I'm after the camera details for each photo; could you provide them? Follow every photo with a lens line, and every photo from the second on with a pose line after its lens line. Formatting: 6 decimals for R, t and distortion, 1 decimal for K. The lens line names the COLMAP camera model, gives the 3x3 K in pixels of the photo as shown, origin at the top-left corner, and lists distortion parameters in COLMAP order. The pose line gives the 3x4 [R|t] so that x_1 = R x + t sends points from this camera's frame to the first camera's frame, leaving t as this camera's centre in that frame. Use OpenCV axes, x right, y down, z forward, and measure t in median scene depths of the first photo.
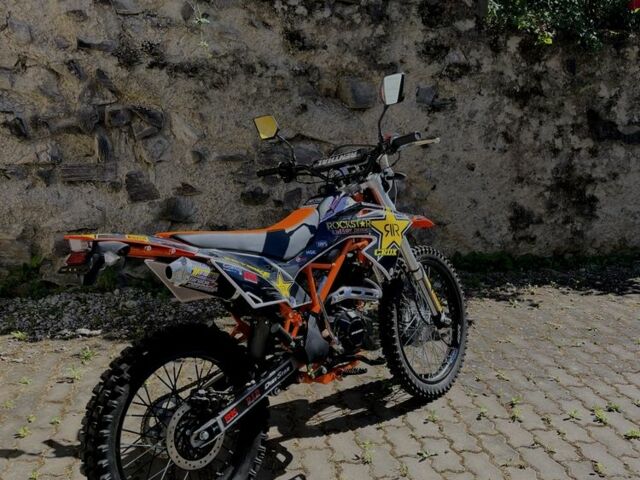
lens RADIAL K [[649.5, 0, 320.0], [0, 649.5, 240.0], [0, 0, 1]] dist [0.105864, -0.315218]
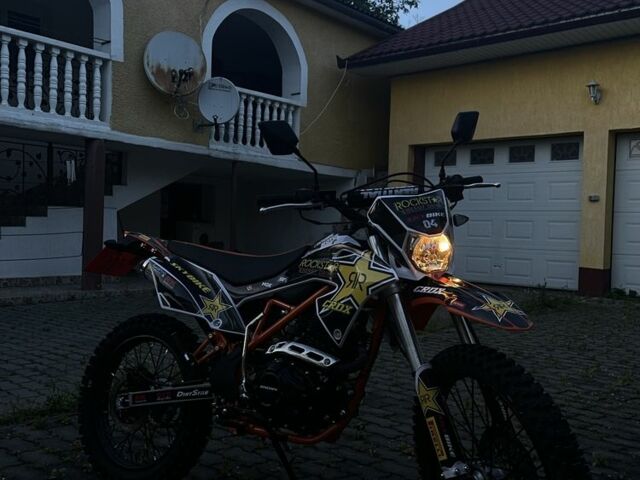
lens RADIAL K [[649.5, 0, 320.0], [0, 649.5, 240.0], [0, 0, 1]] dist [0.105864, -0.315218]
pose [[0.182441, 0.010673, -0.983159, 0.898420], [-0.224554, 0.973965, -0.031097, -0.030563], [0.957231, 0.226445, 0.180088, 0.892671]]
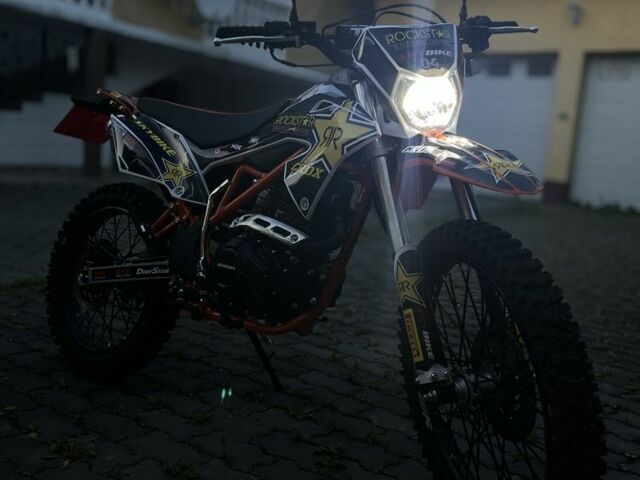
lens RADIAL K [[649.5, 0, 320.0], [0, 649.5, 240.0], [0, 0, 1]] dist [0.105864, -0.315218]
pose [[0.083565, 0.149455, -0.985231, 0.755069], [-0.265957, 0.956171, 0.122489, 0.004063], [0.960356, 0.251794, 0.119652, 1.029955]]
